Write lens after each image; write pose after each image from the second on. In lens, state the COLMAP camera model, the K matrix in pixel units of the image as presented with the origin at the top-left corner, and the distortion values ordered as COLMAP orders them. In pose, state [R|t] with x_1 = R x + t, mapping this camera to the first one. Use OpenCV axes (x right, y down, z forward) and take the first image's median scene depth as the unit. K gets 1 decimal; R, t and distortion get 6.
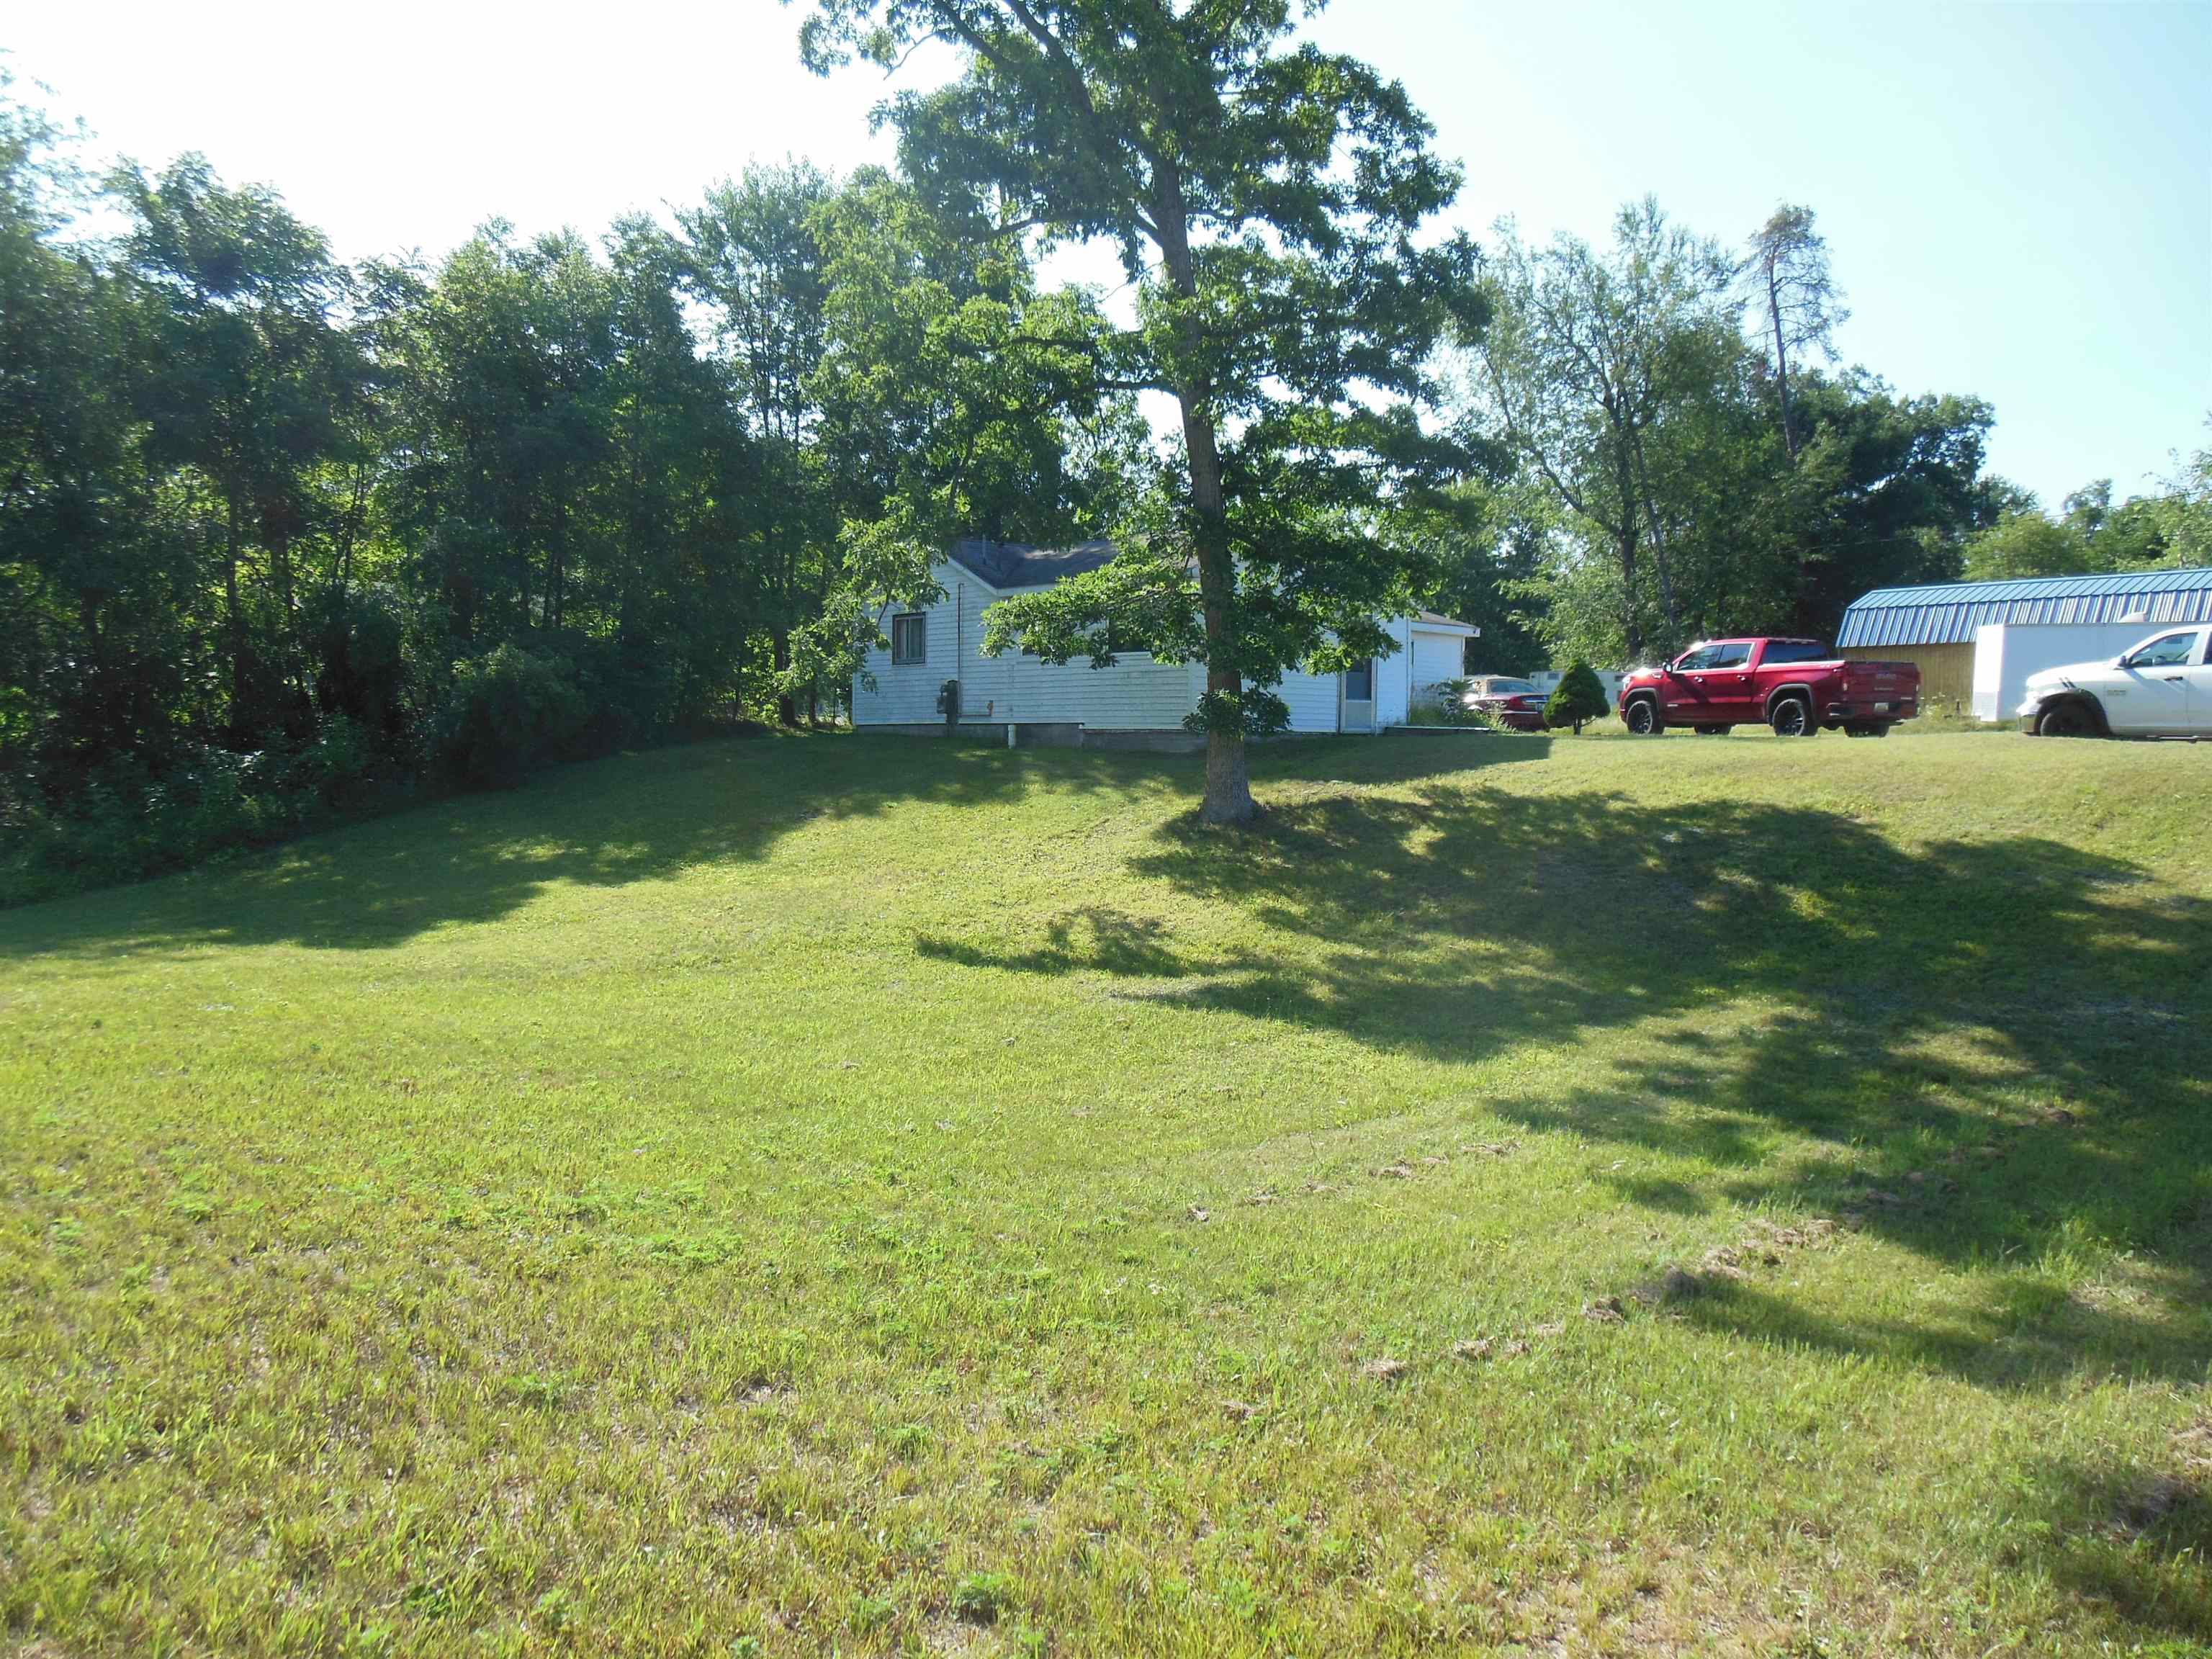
lens RADIAL K [[1713.9, 0, 1107.8], [0, 1713.9, 828.5], [0, 0, 1]] dist [0.014884, 0.026795]
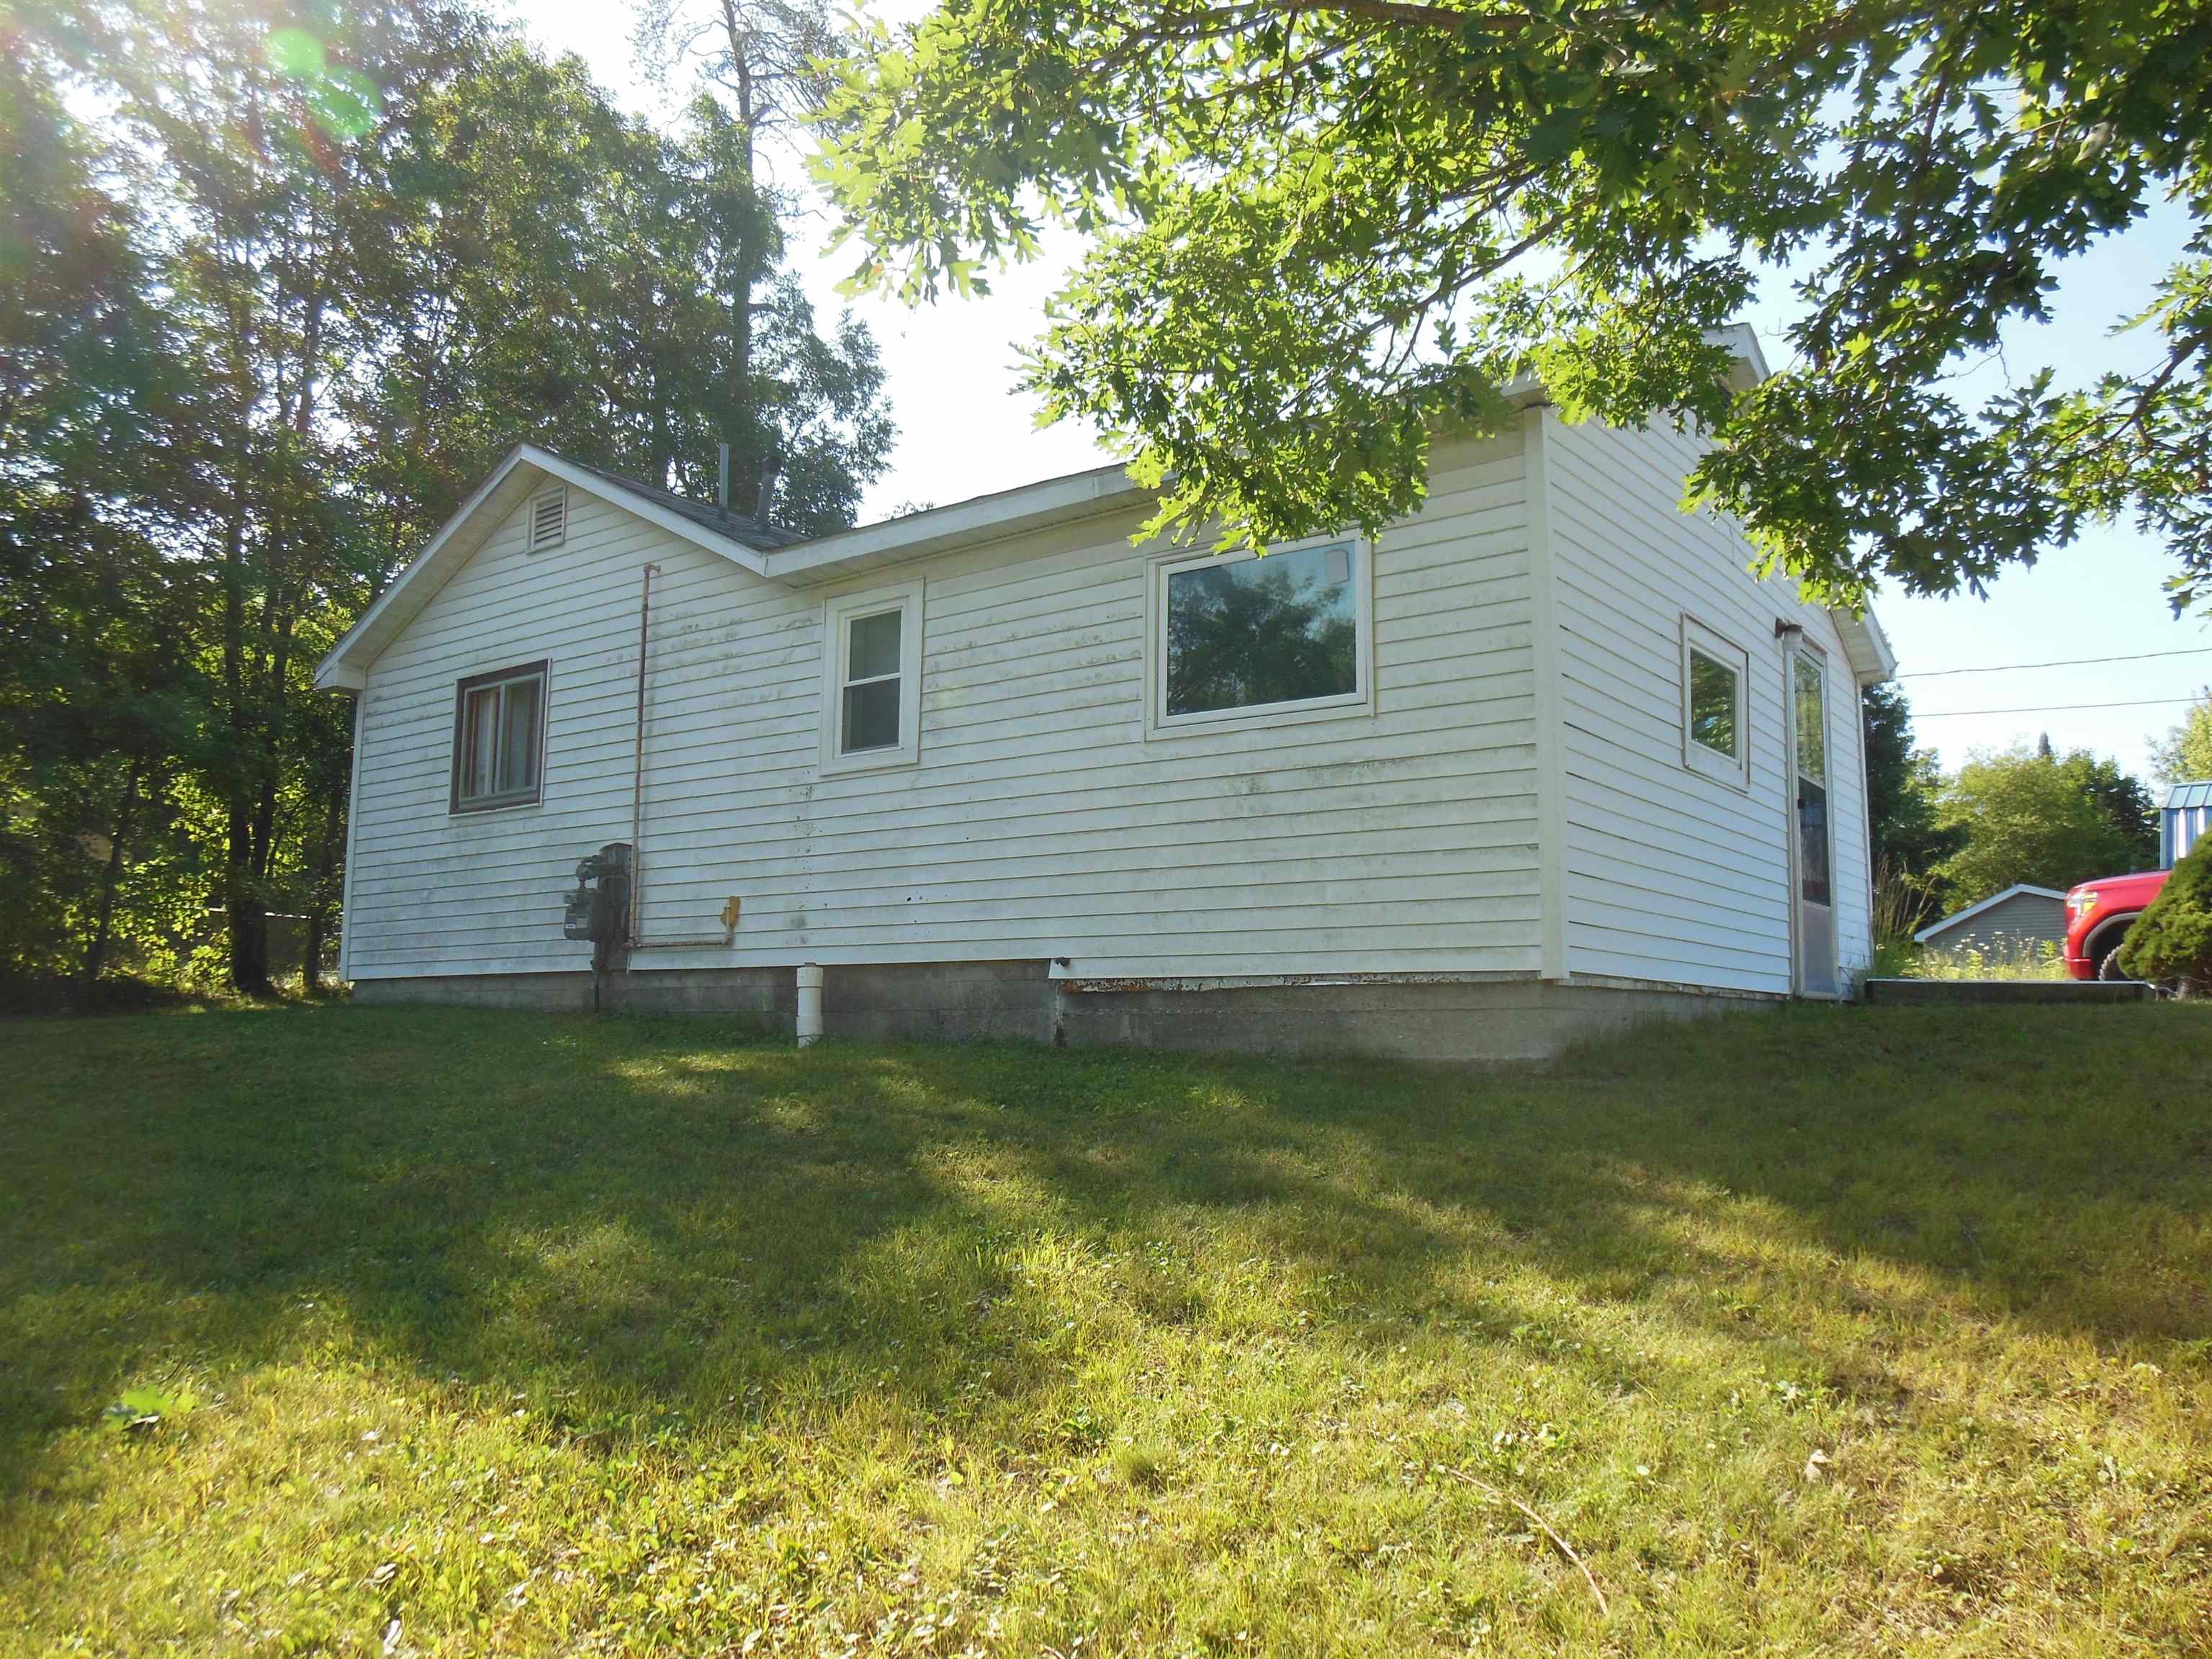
lens RADIAL K [[1713.9, 0, 1100.9], [0, 1713.9, 828.5], [0, 0, 1]] dist [0.014884, 0.026795]
pose [[0.983861, 0.024499, 0.177249, -0.056254], [0.005988, 0.985520, -0.169452, -0.030918], [-0.178834, 0.167778, 0.969468, 0.650445]]
